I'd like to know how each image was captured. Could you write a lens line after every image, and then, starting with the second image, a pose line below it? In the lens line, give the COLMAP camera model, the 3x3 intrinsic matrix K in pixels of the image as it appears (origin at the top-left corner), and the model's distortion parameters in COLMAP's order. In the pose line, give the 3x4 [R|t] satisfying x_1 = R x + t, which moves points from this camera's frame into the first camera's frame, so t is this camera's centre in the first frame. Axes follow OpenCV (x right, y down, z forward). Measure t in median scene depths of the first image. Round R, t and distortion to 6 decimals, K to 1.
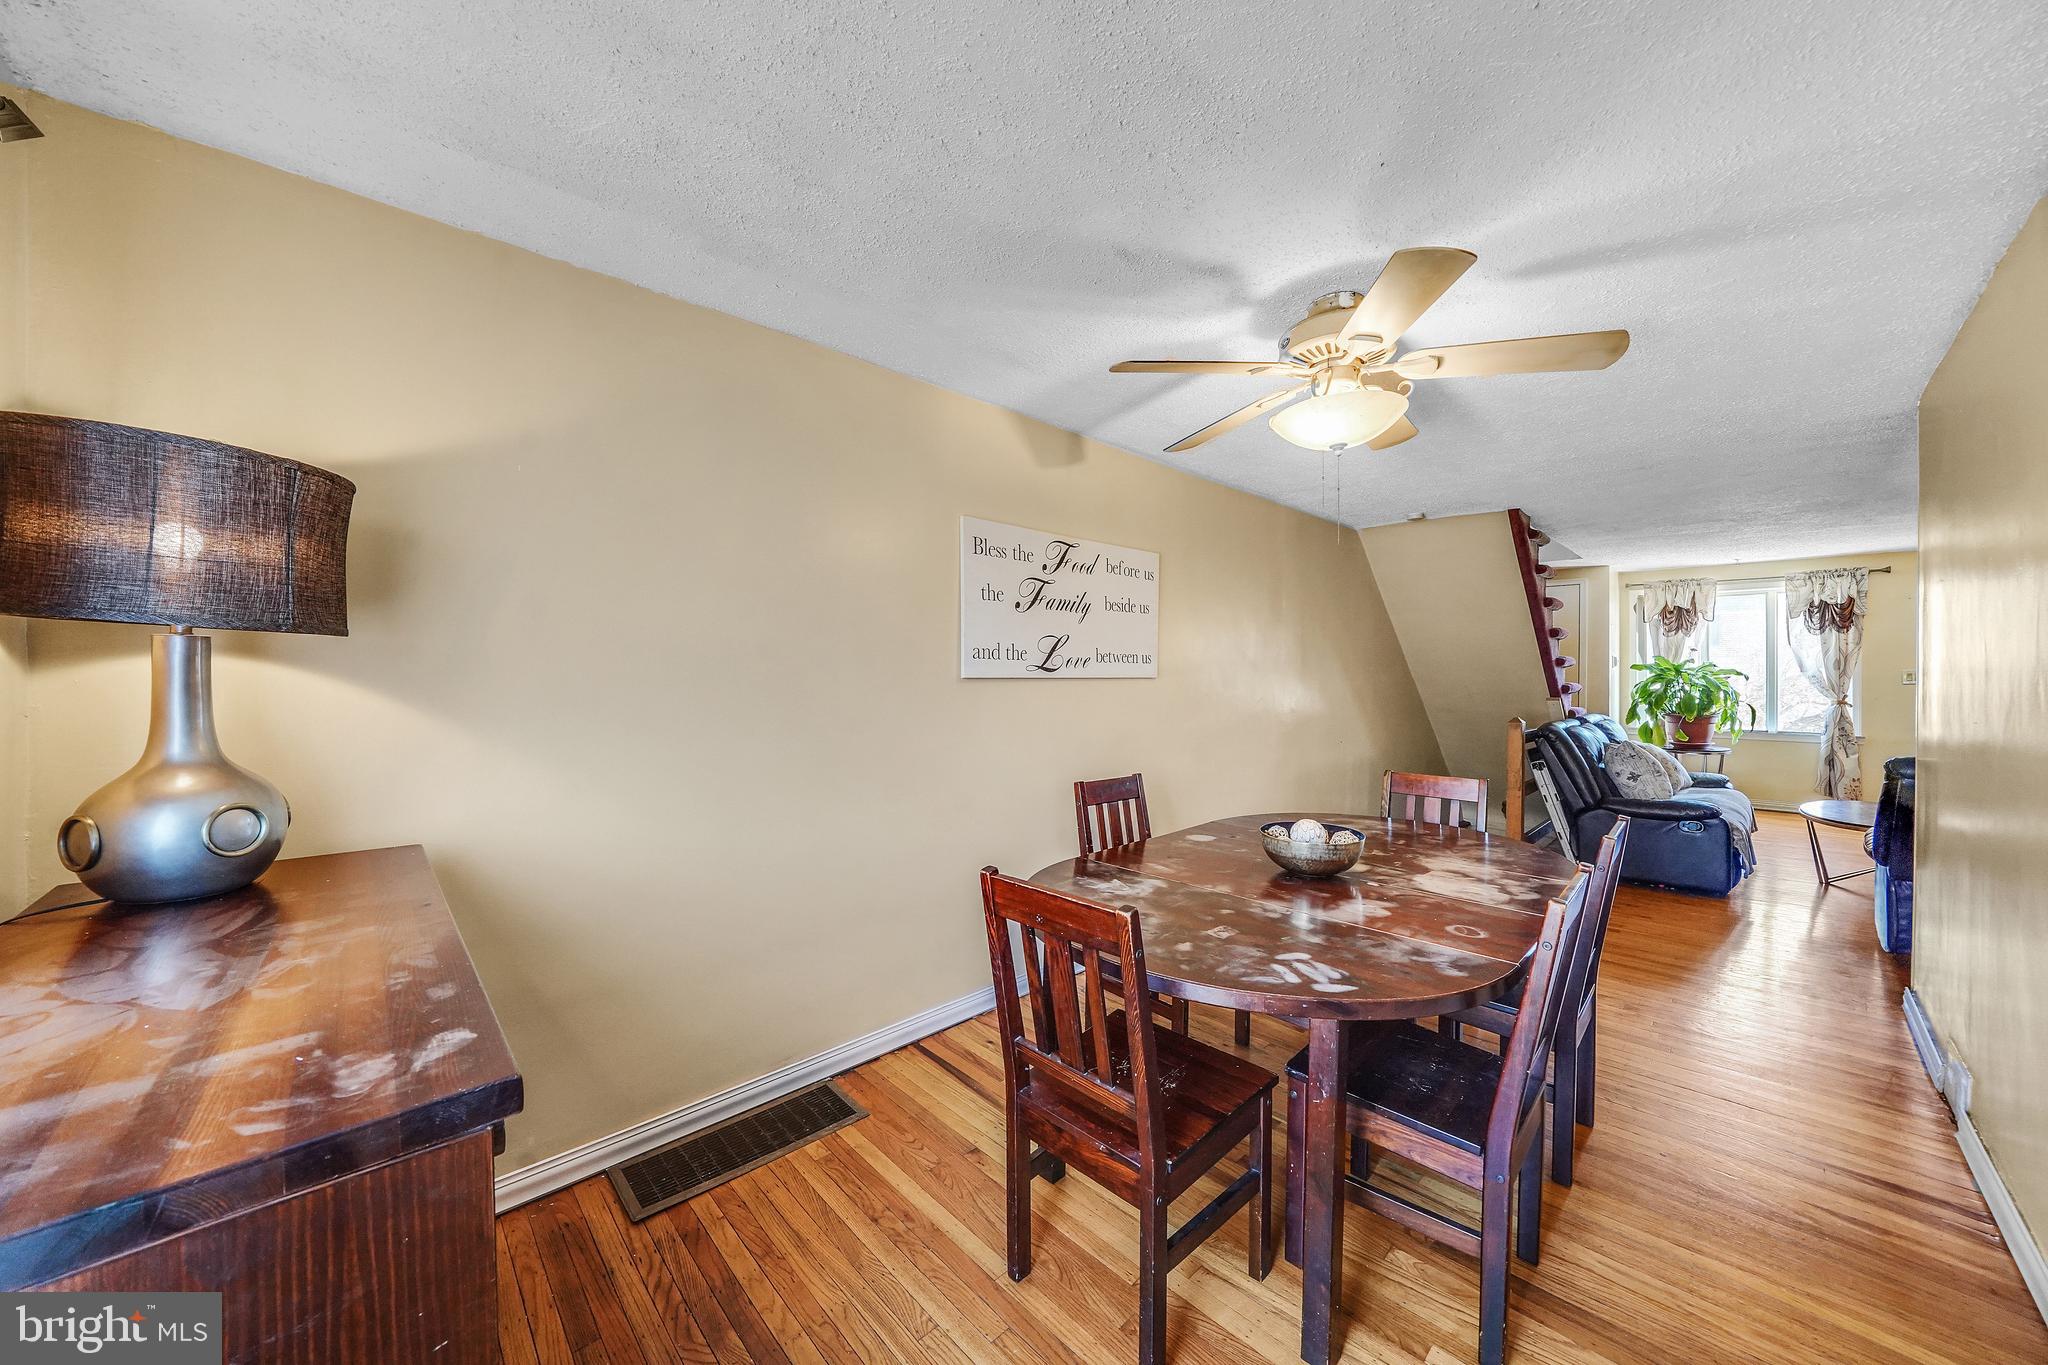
lens RADIAL K [[712.9, 0, 1014.8], [0, 712.9, 680.1], [0, 0, 1]] dist [-0.015135, 0.000315]
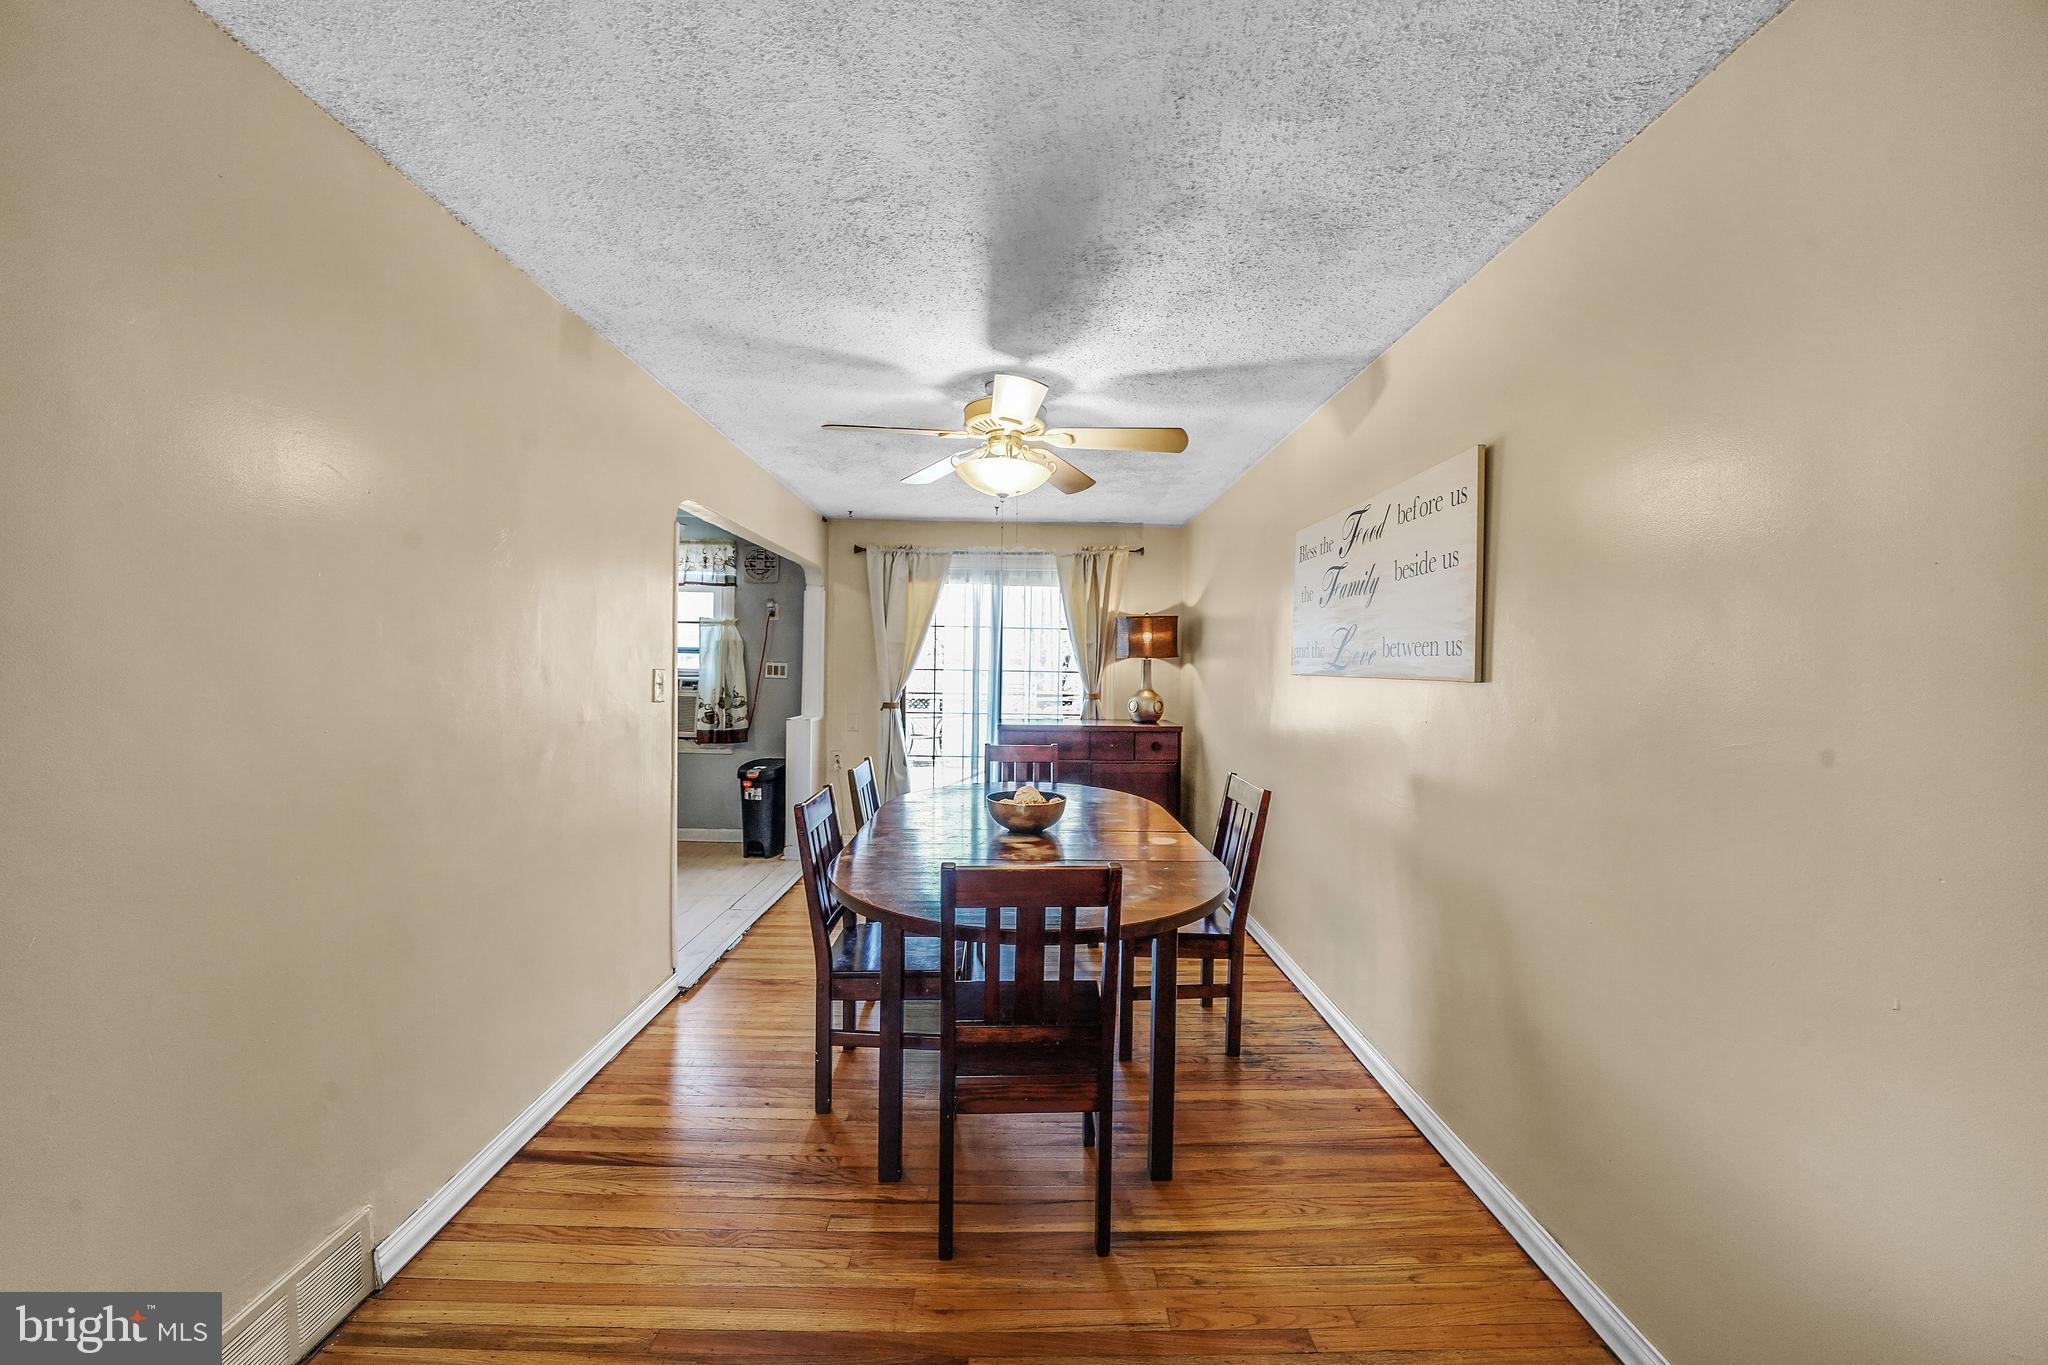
lens RADIAL K [[715.5, 0, 1030.9], [0, 715.5, 677.2], [0, 0, 1]] dist [0.000284, 0.000005]
pose [[-0.678467, 0.002695, -0.734626, 1.019981], [-0.020585, 0.999531, 0.022678, -0.014997], [0.734342, 0.030508, -0.678094, 1.410249]]
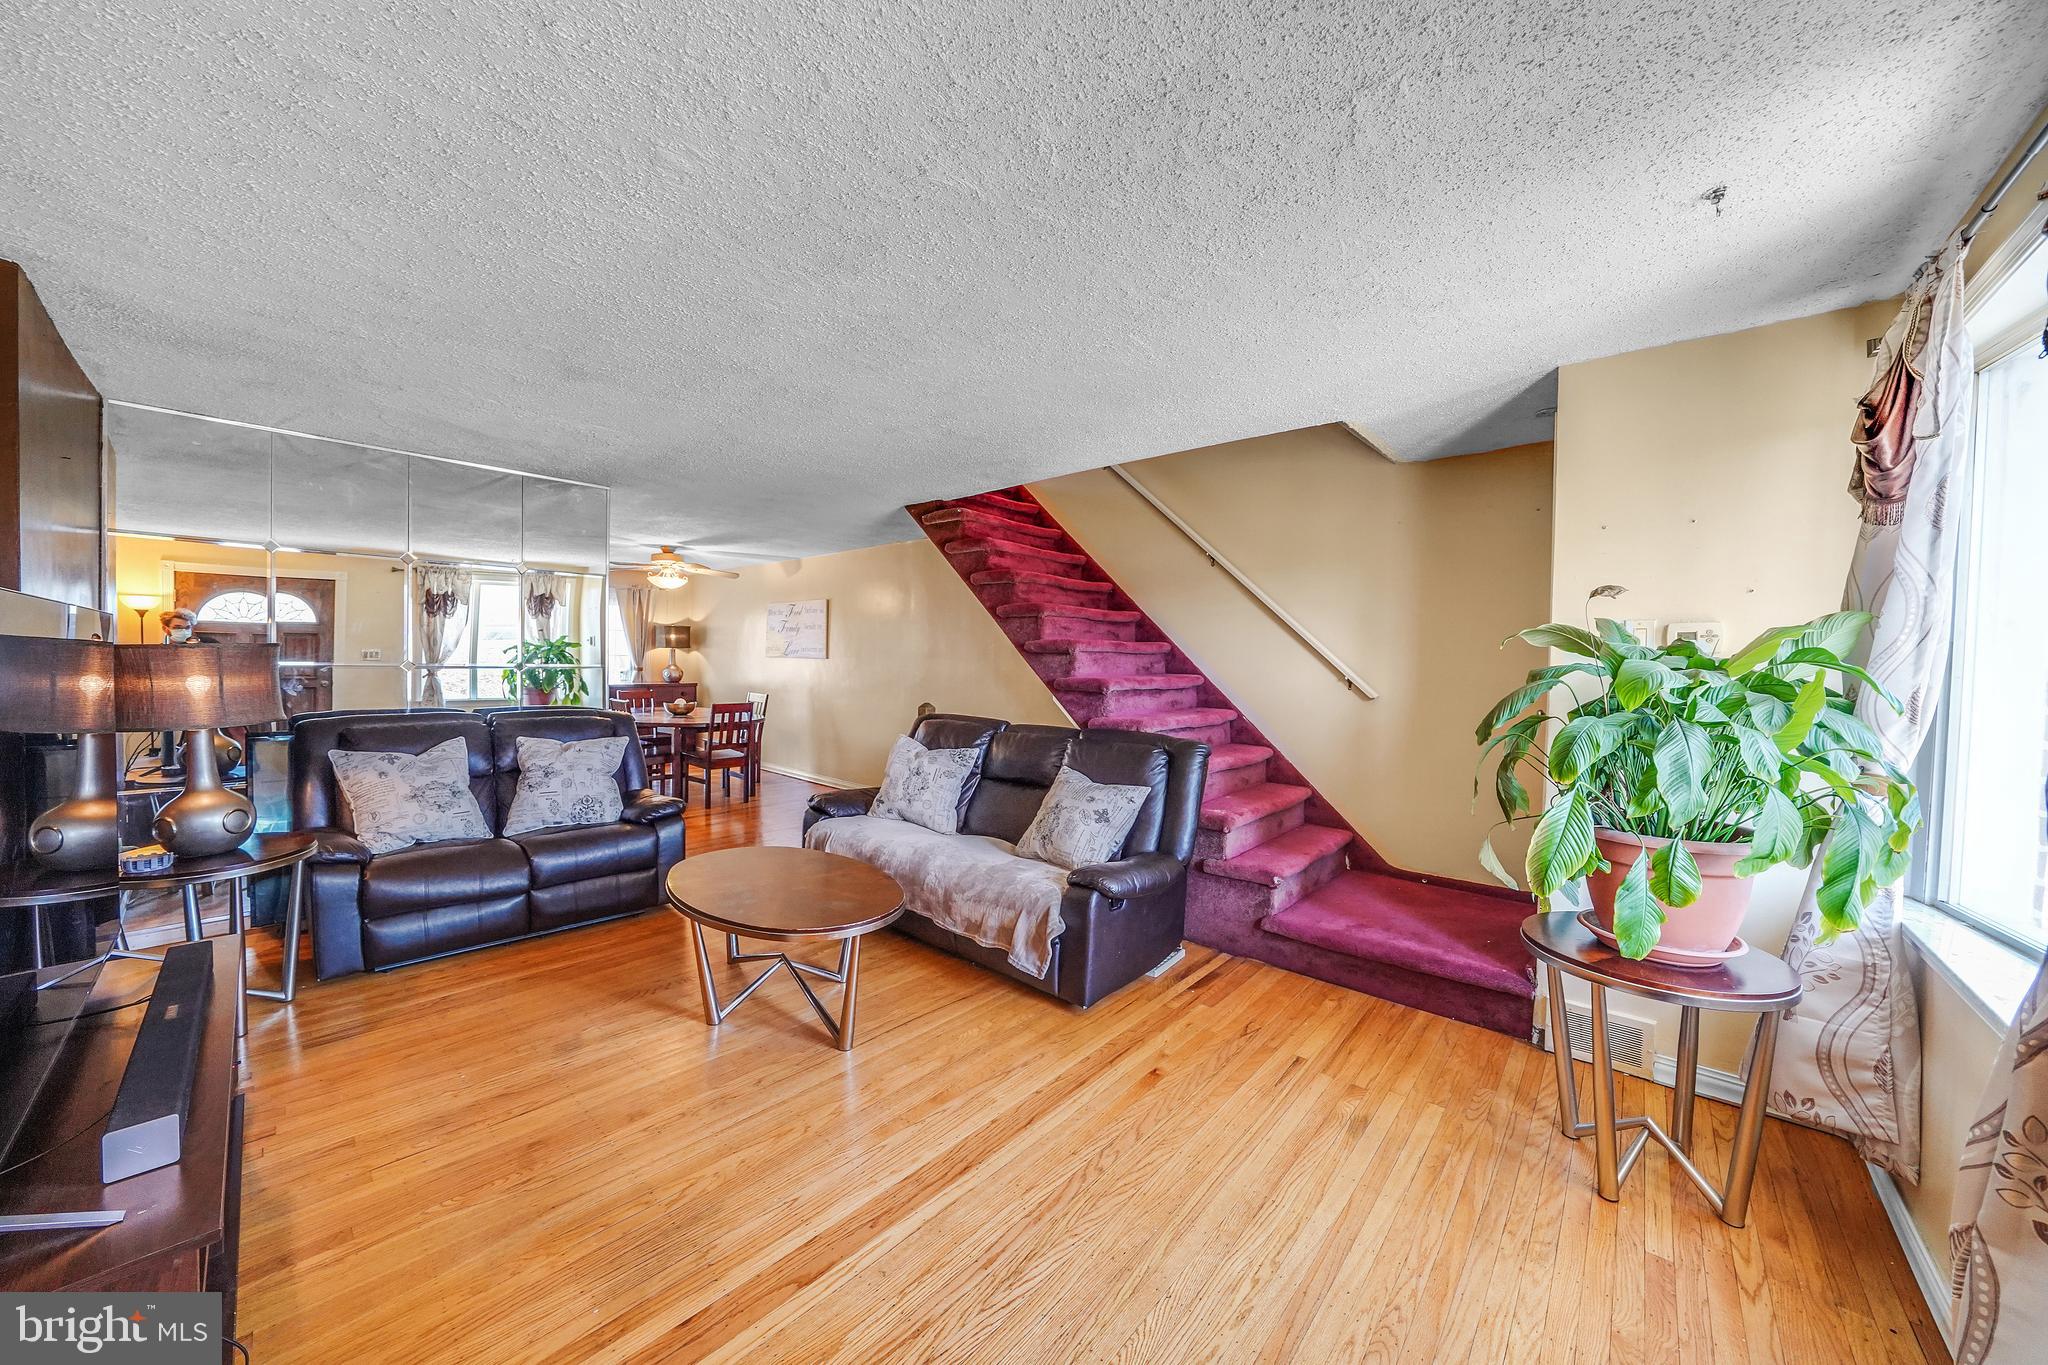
lens RADIAL K [[712.9, 0, 1012.7], [0, 712.9, 677.1], [0, 0, 1]] dist [-0.015135, 0.000315]
pose [[0.067667, 0.027081, -0.997340, 2.942778], [-0.027526, 0.999302, 0.025266, -0.018996], [0.997328, 0.025743, 0.068366, 1.777645]]
